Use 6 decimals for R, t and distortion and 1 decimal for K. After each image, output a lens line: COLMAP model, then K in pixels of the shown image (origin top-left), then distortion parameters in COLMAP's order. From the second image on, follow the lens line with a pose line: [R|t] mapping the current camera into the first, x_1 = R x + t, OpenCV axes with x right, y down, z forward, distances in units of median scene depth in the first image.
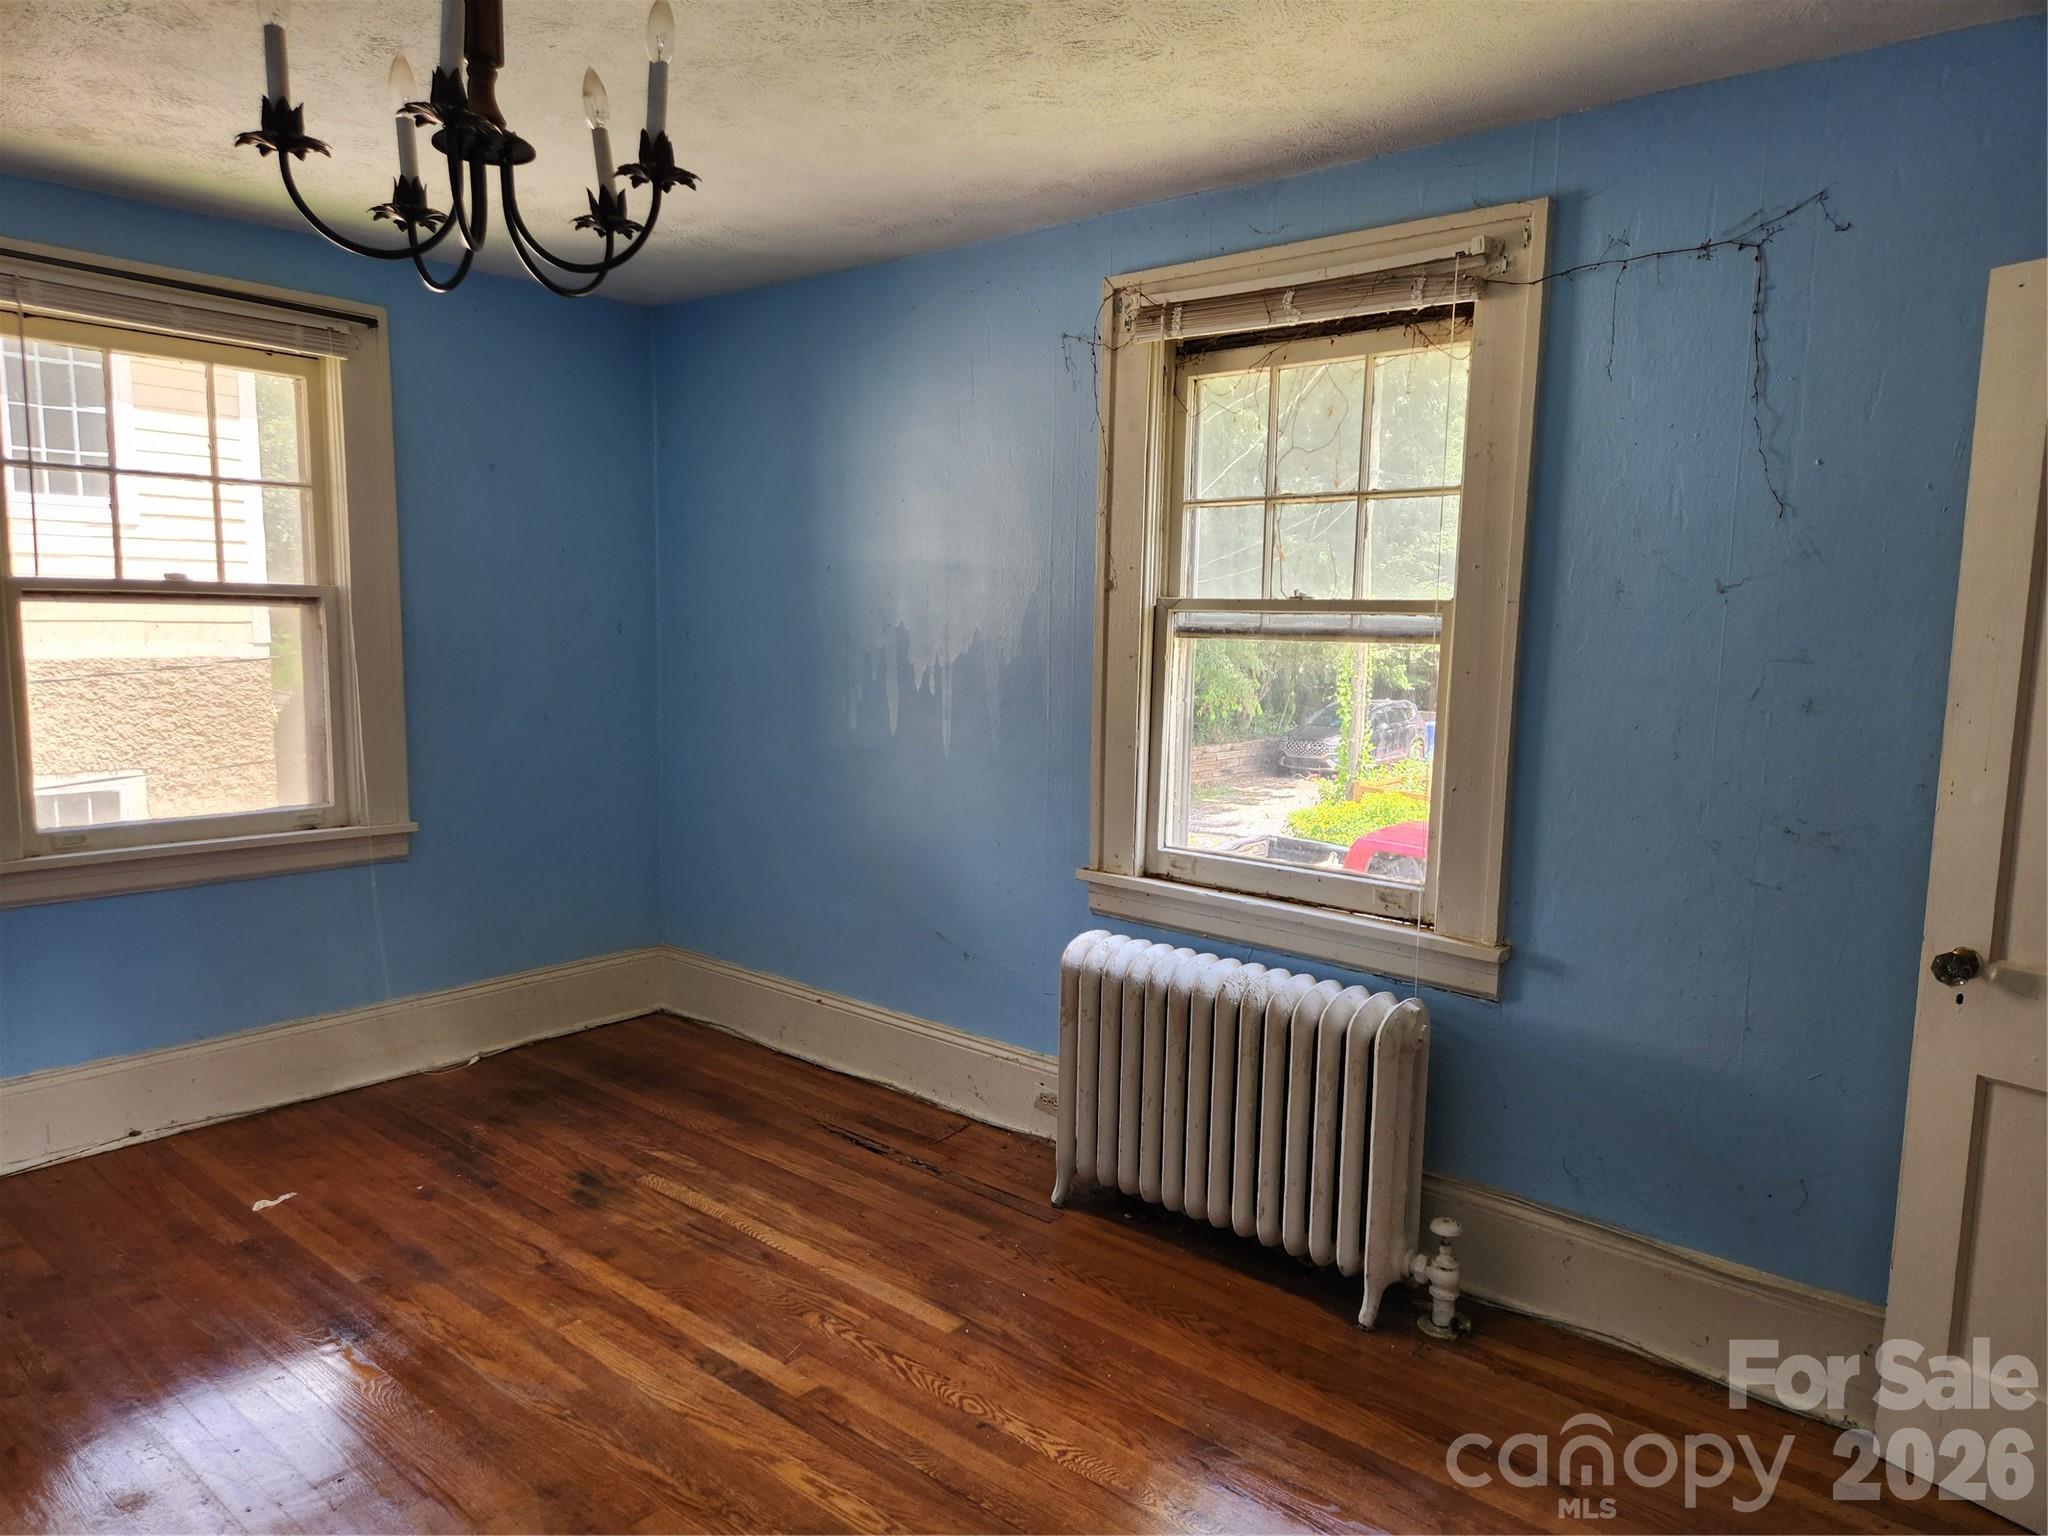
lens RADIAL K [[1349.5, 0, 1024.2], [0, 1349.5, 792.4], [0, 0, 1]] dist [0.094161, -0.097721]
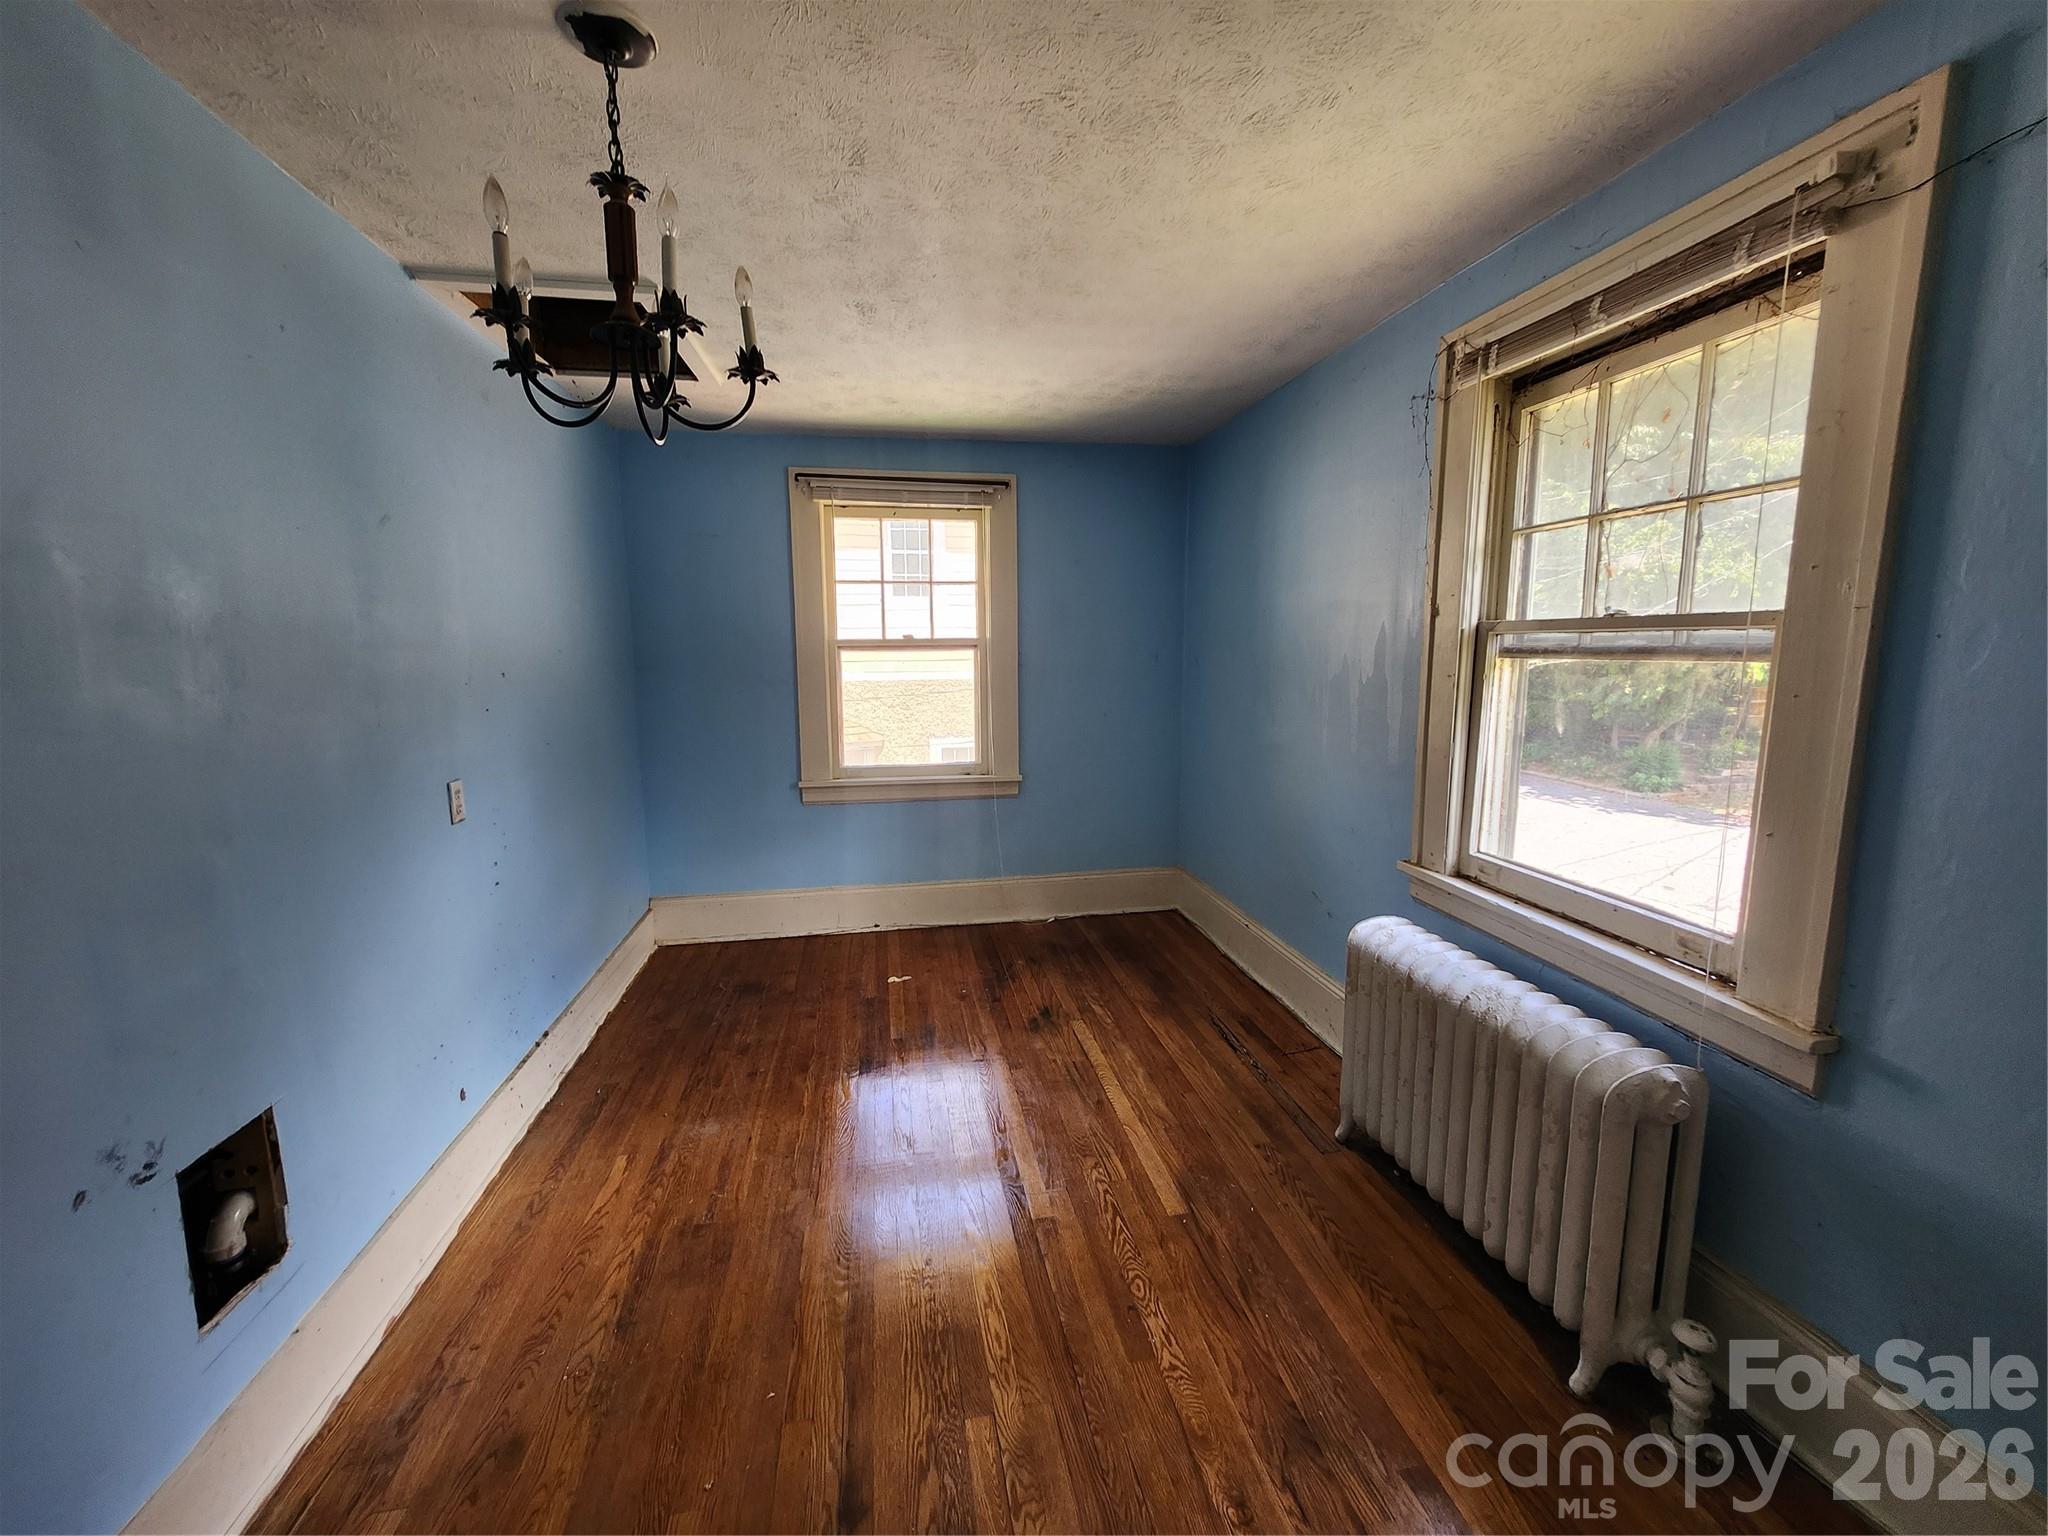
lens RADIAL K [[807.0, 0, 1024.1], [0, 807.0, 763.1], [0, 0, 1]] dist [-0.001762, 0.000088]
pose [[0.769328, 0.065224, -0.635516, 0.237320], [-0.059385, 0.997769, 0.030513, -0.029339], [0.636088, 0.014265, 0.771485, 0.278144]]
